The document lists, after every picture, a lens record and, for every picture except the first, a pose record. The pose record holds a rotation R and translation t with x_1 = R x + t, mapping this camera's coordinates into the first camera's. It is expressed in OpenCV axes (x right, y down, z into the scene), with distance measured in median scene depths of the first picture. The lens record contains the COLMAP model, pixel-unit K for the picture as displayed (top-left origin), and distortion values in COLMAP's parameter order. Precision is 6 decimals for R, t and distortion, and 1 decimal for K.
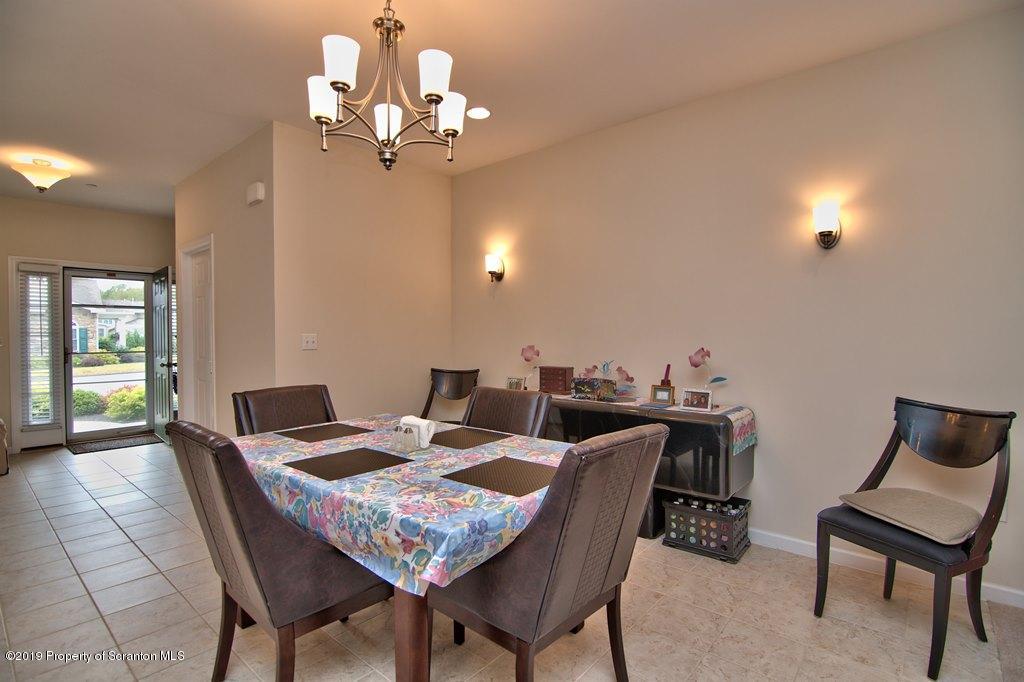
lens RADIAL K [[499.6, 0, 514.3], [0, 499.6, 350.9], [0, 0, 1]] dist [-0.015594, -0.000684]
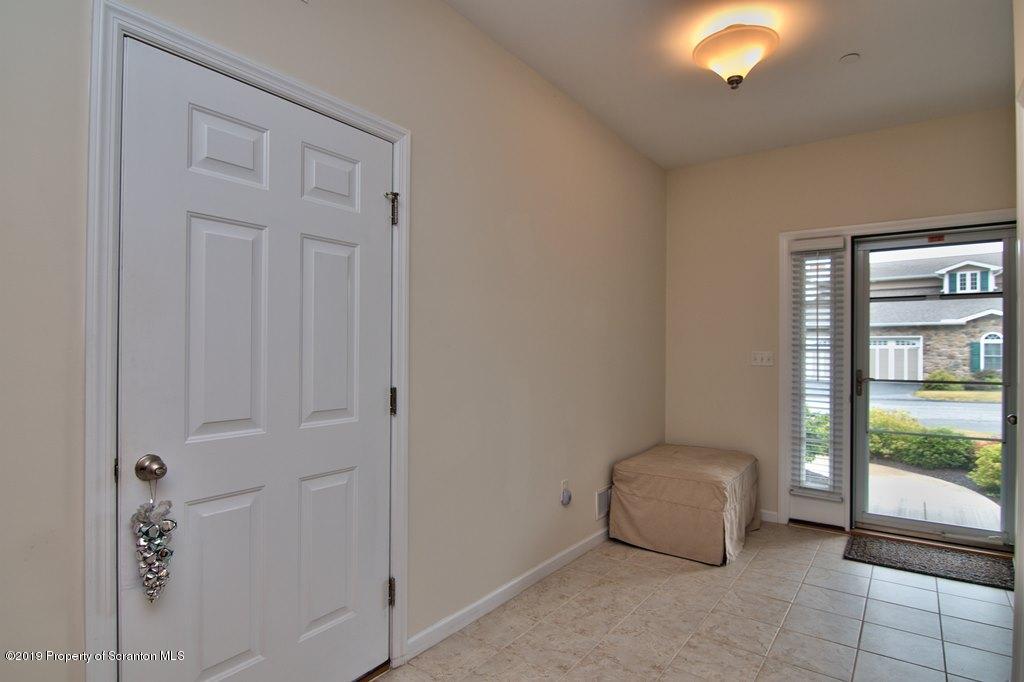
lens RADIAL K [[555.1, 0, 512.1], [0, 555.1, 344.5], [0, 0, 1]] dist [-0.000246, -0.001047]
pose [[0.097909, -0.010488, -0.995140, -0.279904], [-0.033598, 0.999340, -0.013838, -0.013922], [0.994628, 0.034790, 0.097492, 0.527731]]
